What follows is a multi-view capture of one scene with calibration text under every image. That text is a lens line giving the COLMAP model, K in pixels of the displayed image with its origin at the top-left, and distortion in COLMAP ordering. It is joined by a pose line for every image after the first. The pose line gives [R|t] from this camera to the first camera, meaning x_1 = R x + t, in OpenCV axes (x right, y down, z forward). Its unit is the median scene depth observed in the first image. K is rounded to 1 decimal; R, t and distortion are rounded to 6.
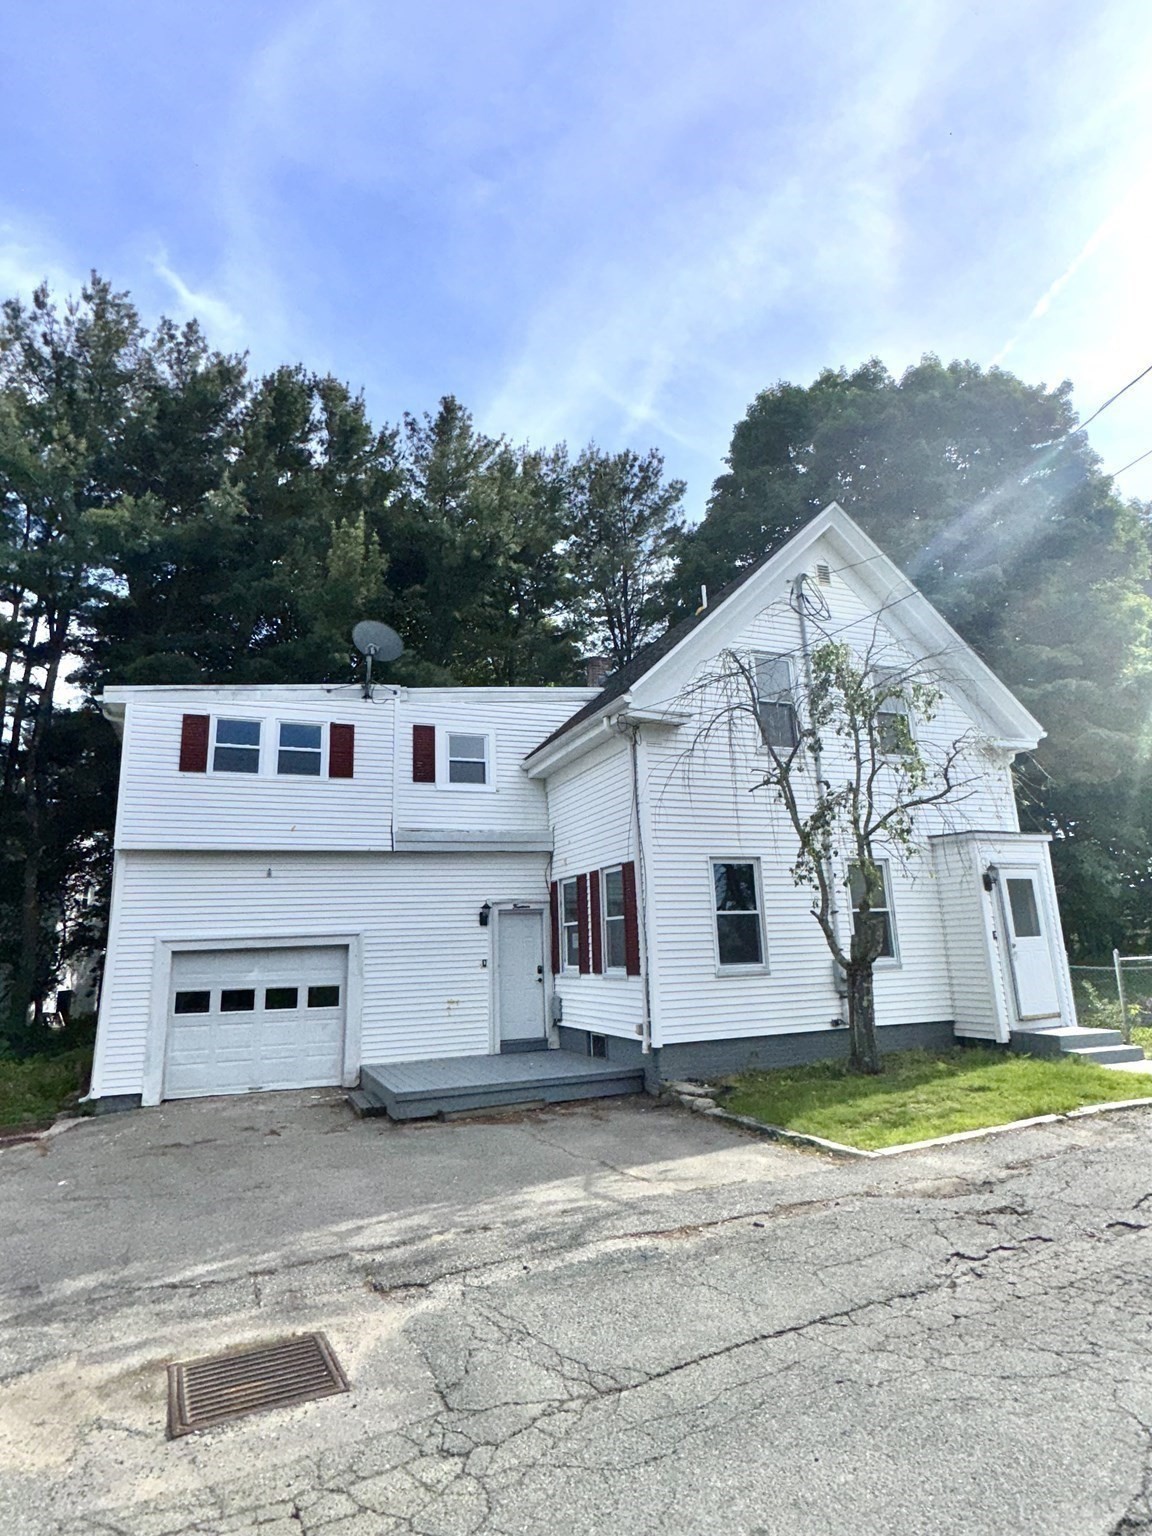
lens RADIAL K [[835.9, 0, 576.0], [0, 835.9, 768.0], [0, 0, 1]] dist [-0.000871, -0.001144]
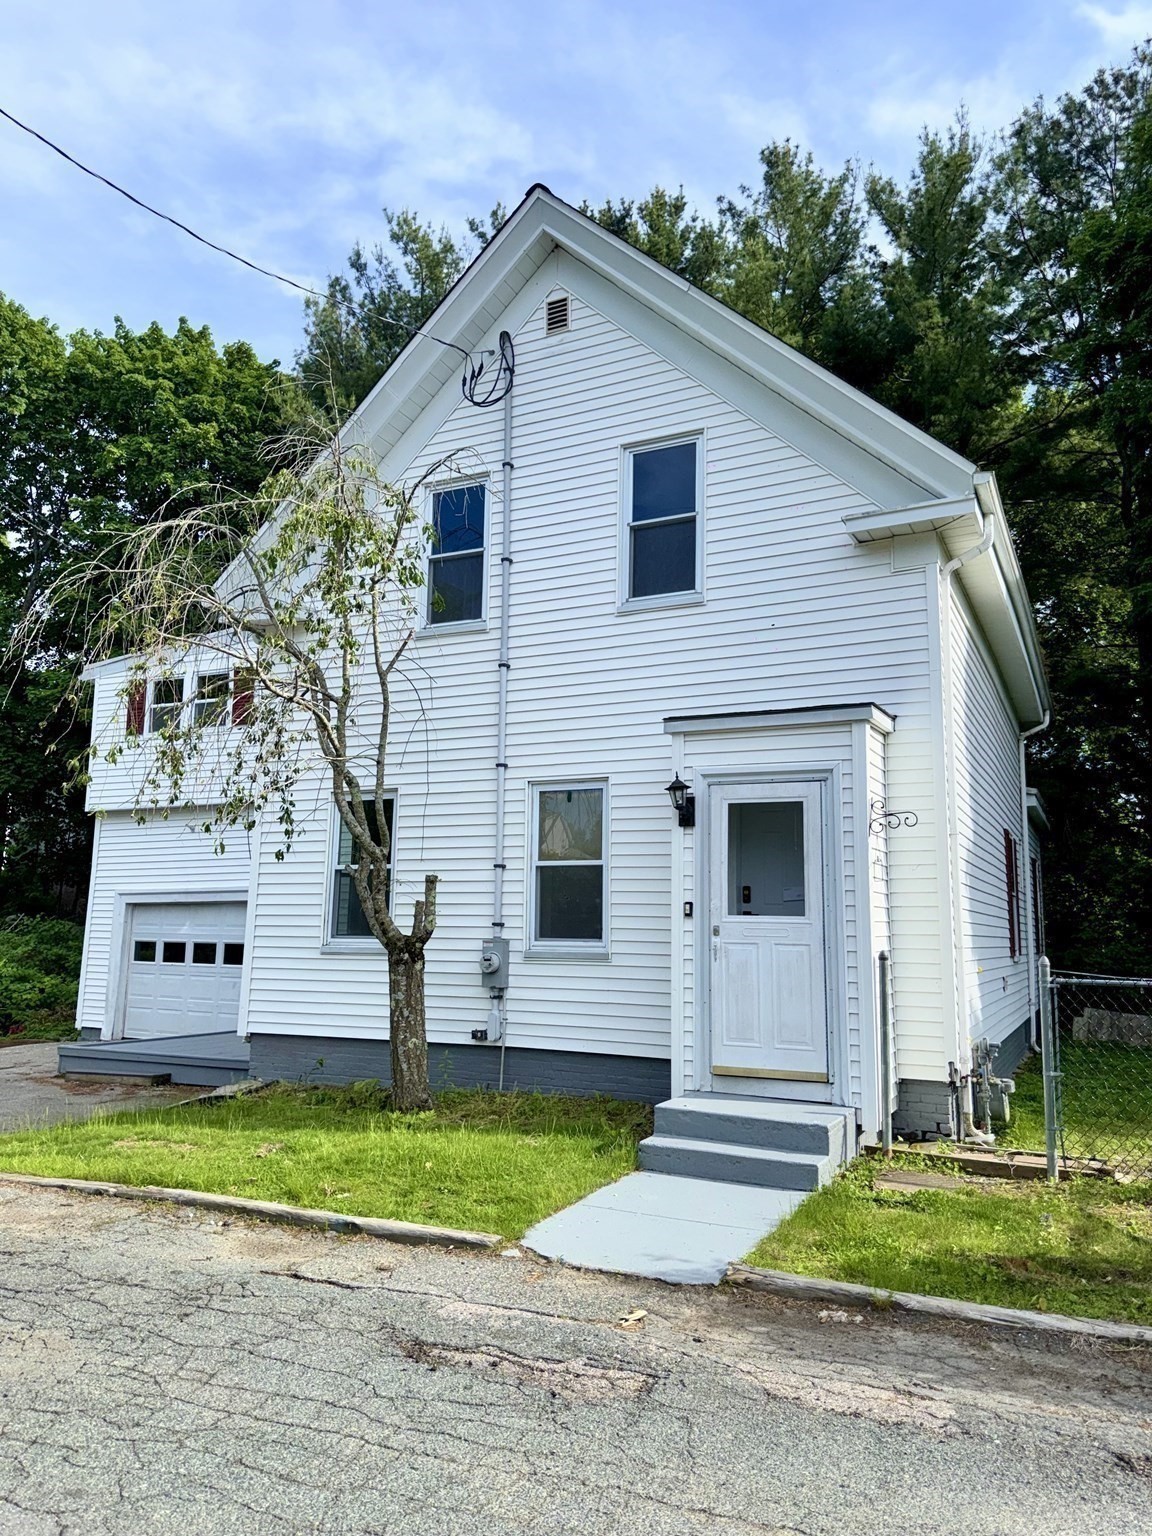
lens RADIAL K [[1091.5, 0, 576.0], [0, 1091.5, 768.0], [0, 0, 1]] dist [0.005097, 0.000804]
pose [[0.678166, -0.067660, -0.731788, 0.983687], [0.126117, 0.991696, 0.025186, 0.087785], [0.724007, -0.109371, 0.681067, 0.499436]]
